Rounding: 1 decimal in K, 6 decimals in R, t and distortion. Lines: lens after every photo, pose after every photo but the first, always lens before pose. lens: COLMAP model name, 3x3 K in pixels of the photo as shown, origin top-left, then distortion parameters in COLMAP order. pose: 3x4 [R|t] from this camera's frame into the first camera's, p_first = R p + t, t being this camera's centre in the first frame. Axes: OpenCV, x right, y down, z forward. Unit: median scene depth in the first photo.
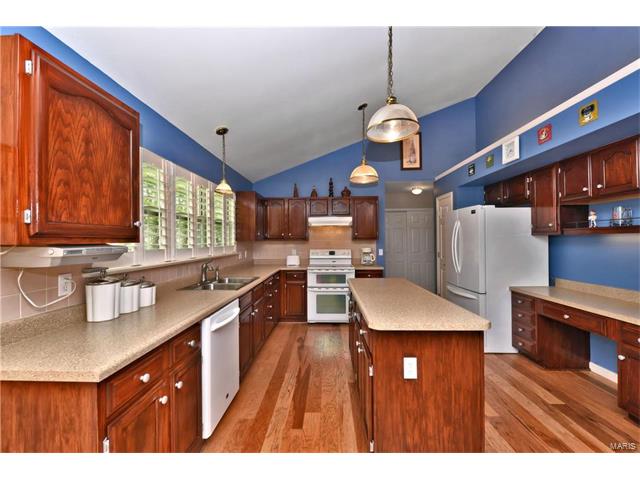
lens RADIAL K [[274.0, 0, 323.2], [0, 274.0, 240.3], [0, 0, 1]] dist [-0.000478, 0.000018]
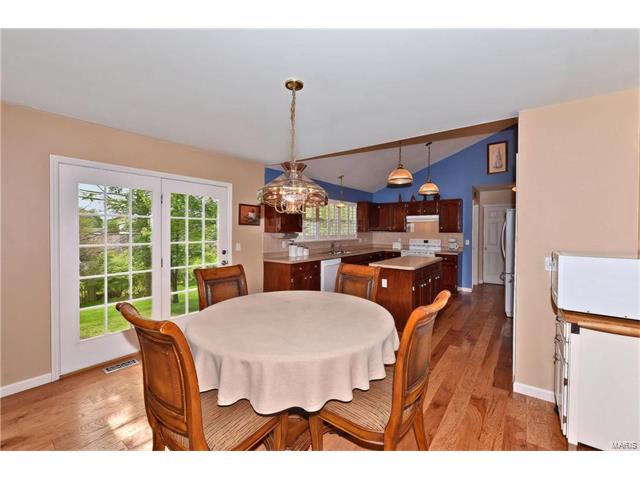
lens RADIAL K [[274.0, 0, 317.7], [0, 274.0, 236.3], [0, 0, 1]] dist [-0.000478, 0.000018]
pose [[0.819257, 0.025179, -0.572874, 0.393027], [-0.011365, 0.999552, 0.027680, -0.010967], [0.573314, -0.016167, 0.819176, -0.449790]]
